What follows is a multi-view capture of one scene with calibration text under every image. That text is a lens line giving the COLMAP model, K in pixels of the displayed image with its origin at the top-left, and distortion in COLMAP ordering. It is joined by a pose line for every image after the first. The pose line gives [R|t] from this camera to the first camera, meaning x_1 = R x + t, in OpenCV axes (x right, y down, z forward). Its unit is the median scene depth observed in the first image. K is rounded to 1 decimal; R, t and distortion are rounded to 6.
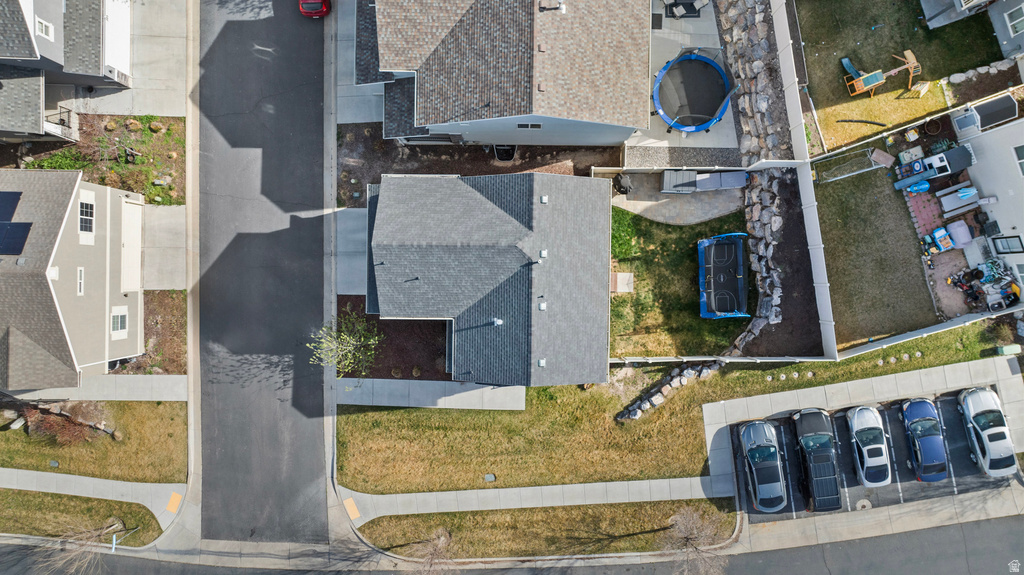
lens RADIAL K [[719.8, 0, 512.0], [0, 719.8, 287.5], [0, 0, 1]] dist [-0.033025, 0.034003]
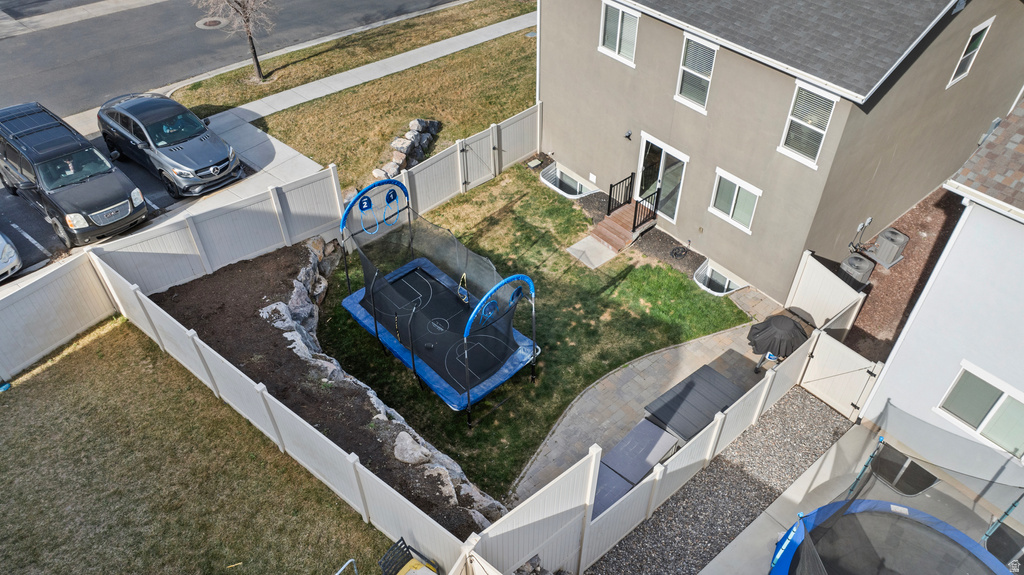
lens RADIAL K [[719.8, 0, 512.0], [0, 719.8, 287.5], [0, 0, 1]] dist [-0.033025, 0.034003]
pose [[-0.761707, 0.460568, -0.455718, 0.427084], [-0.647829, -0.529483, 0.547691, -0.247439], [0.010954, 0.712407, 0.701681, 0.683386]]
